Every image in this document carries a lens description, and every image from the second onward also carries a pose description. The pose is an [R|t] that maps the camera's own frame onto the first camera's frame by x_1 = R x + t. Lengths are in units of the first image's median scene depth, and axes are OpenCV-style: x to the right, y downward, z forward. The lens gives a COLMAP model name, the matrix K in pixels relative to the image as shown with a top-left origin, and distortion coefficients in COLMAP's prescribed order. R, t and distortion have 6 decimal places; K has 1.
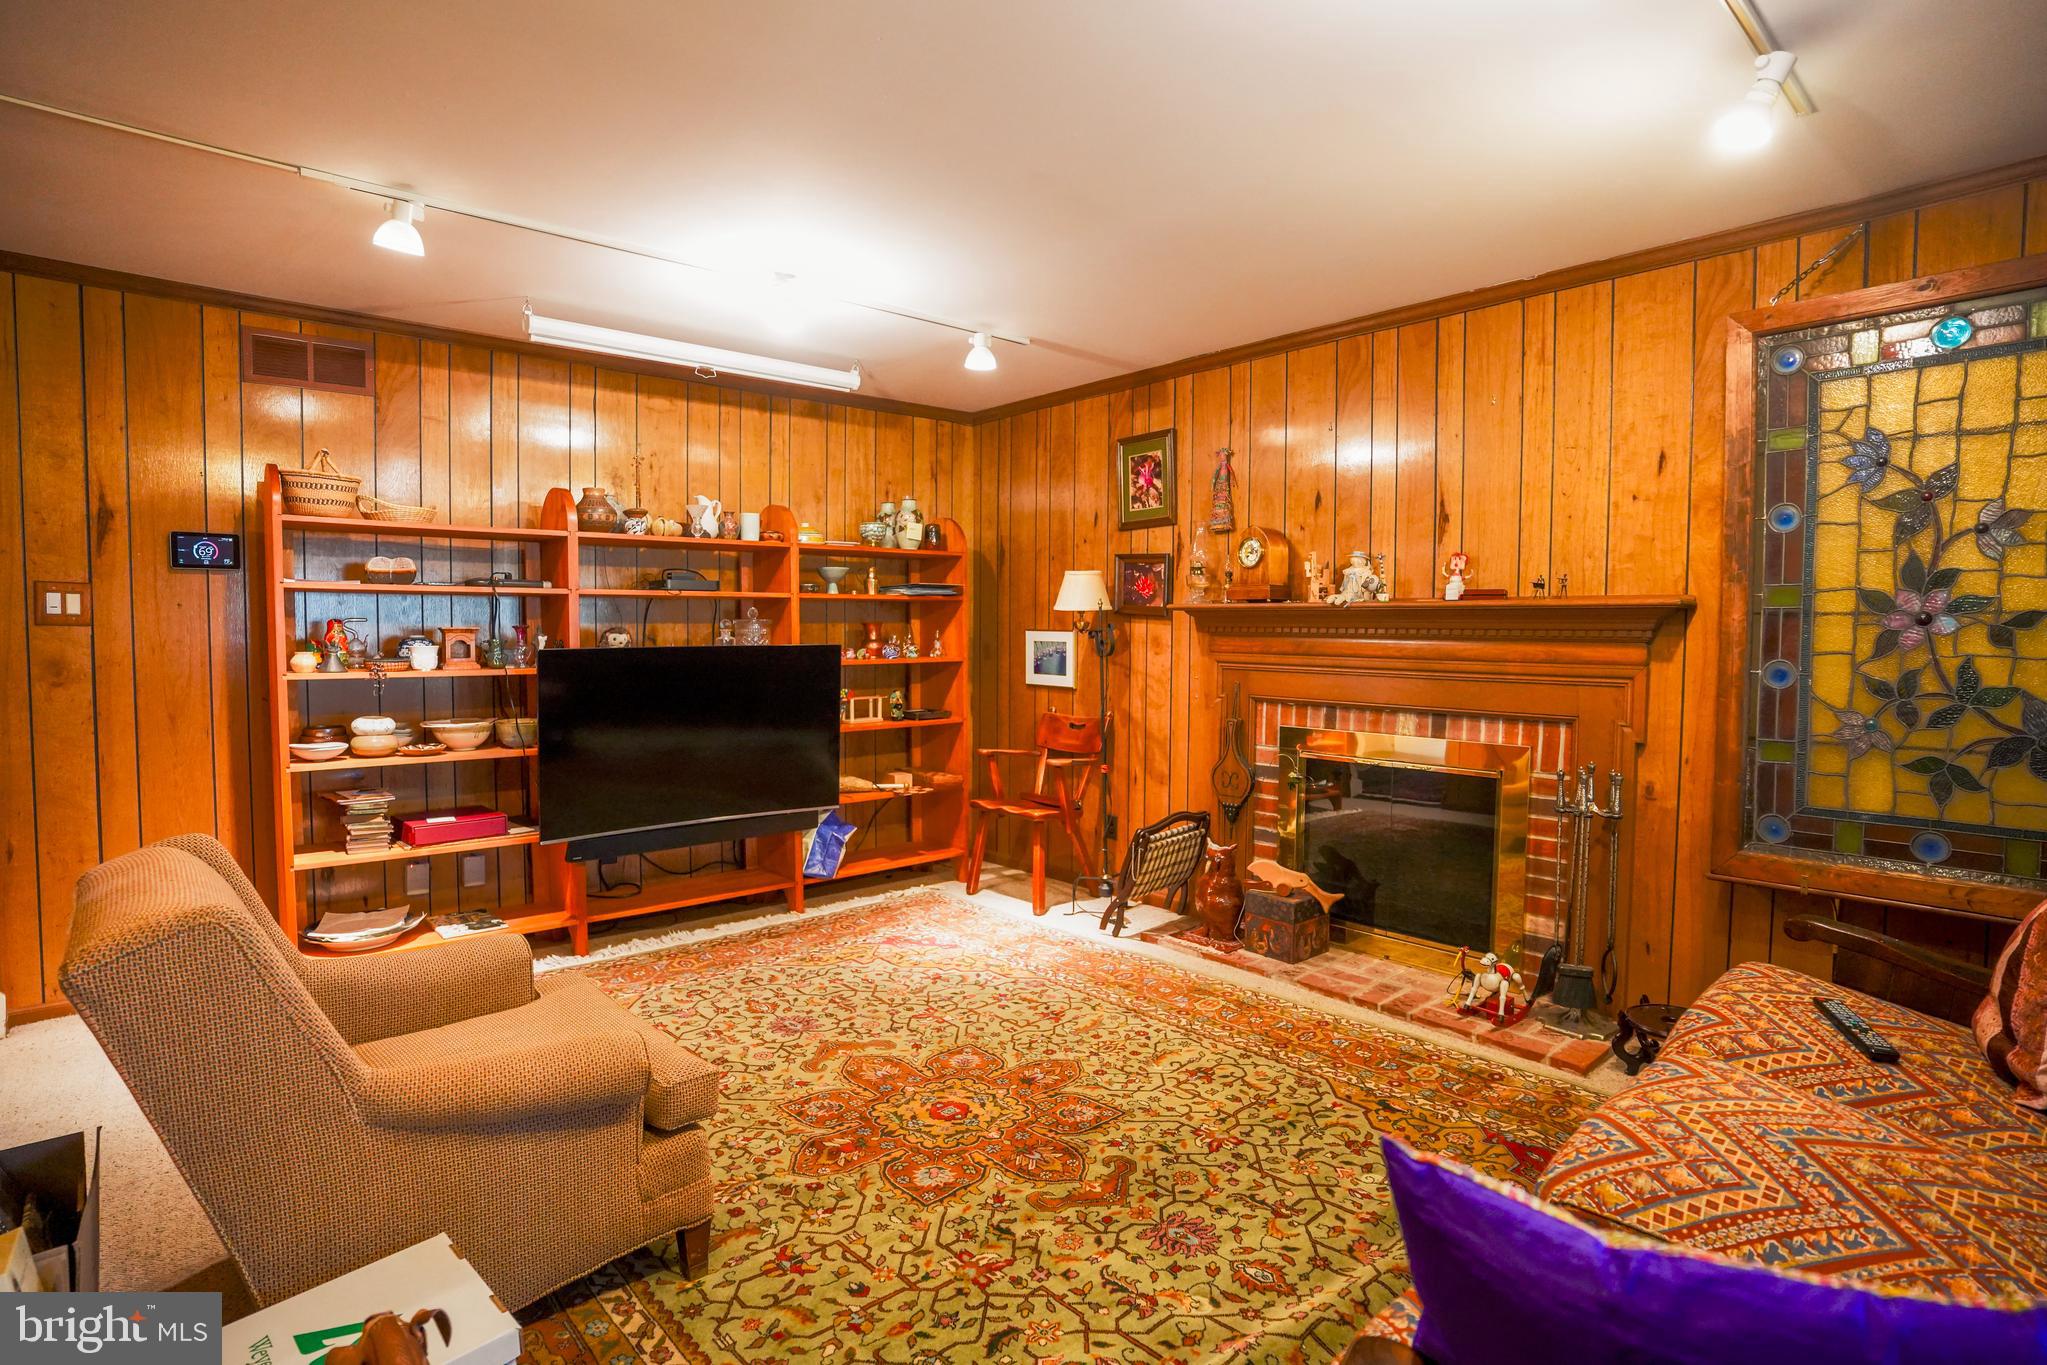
lens RADIAL K [[1005.4, 0, 1017.4], [0, 1005.4, 685.4], [0, 0, 1]] dist [-0.063071, 0.011472]
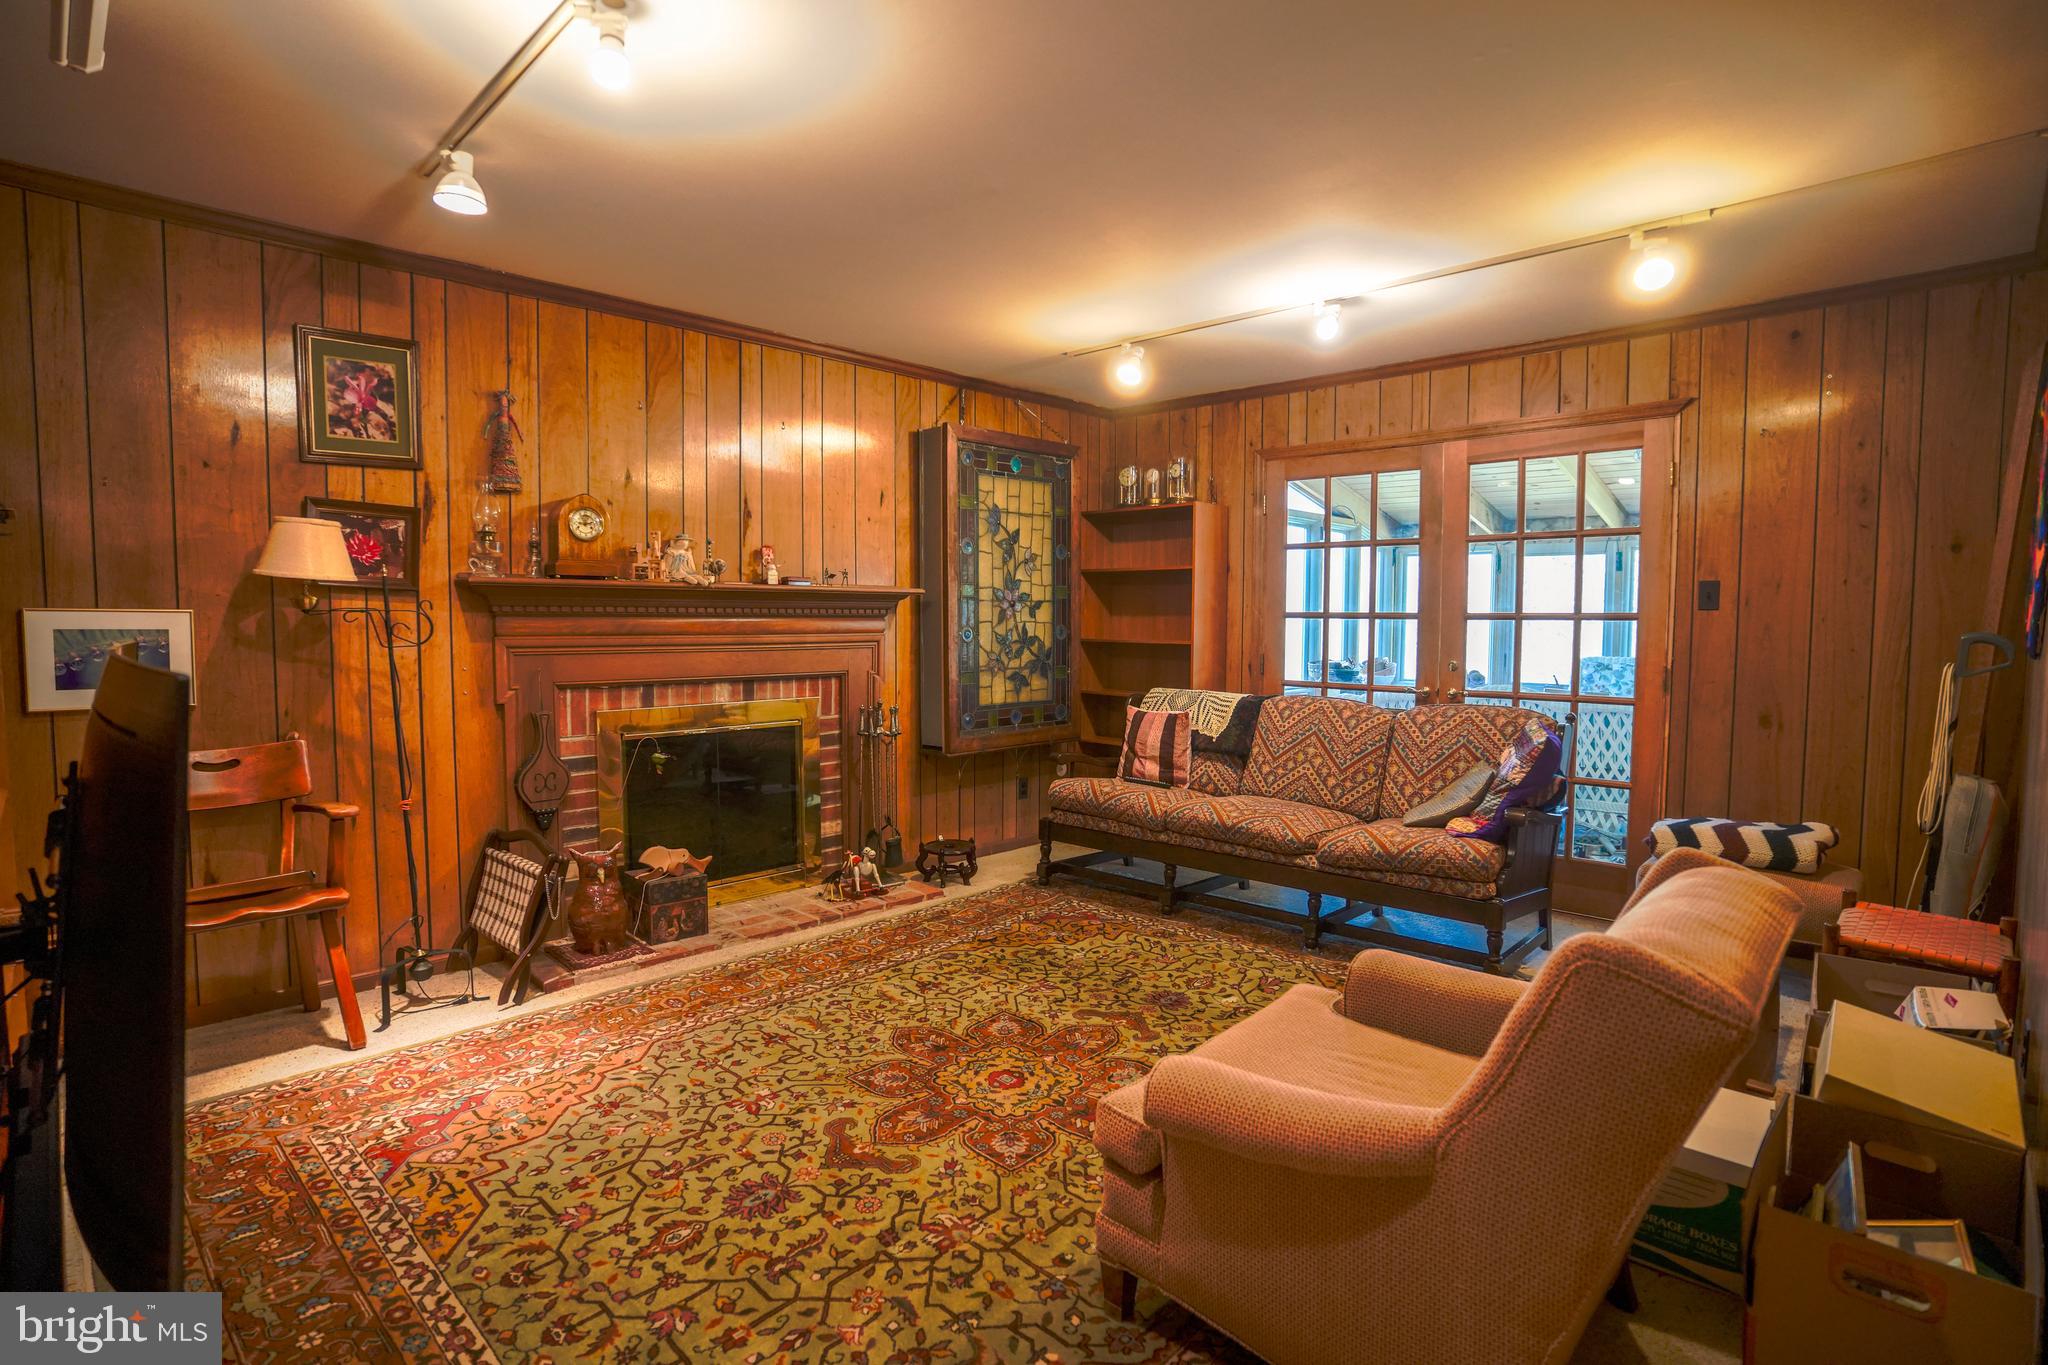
lens RADIAL K [[1005.9, 0, 1014.9], [0, 1005.9, 683.8], [0, 0, 1]] dist [-0.063071, 0.011472]
pose [[-0.069648, -0.070072, 0.995108, -0.865315], [0.051859, 0.995927, 0.073759, -0.042560], [-0.996223, 0.056742, -0.065730, 0.845641]]
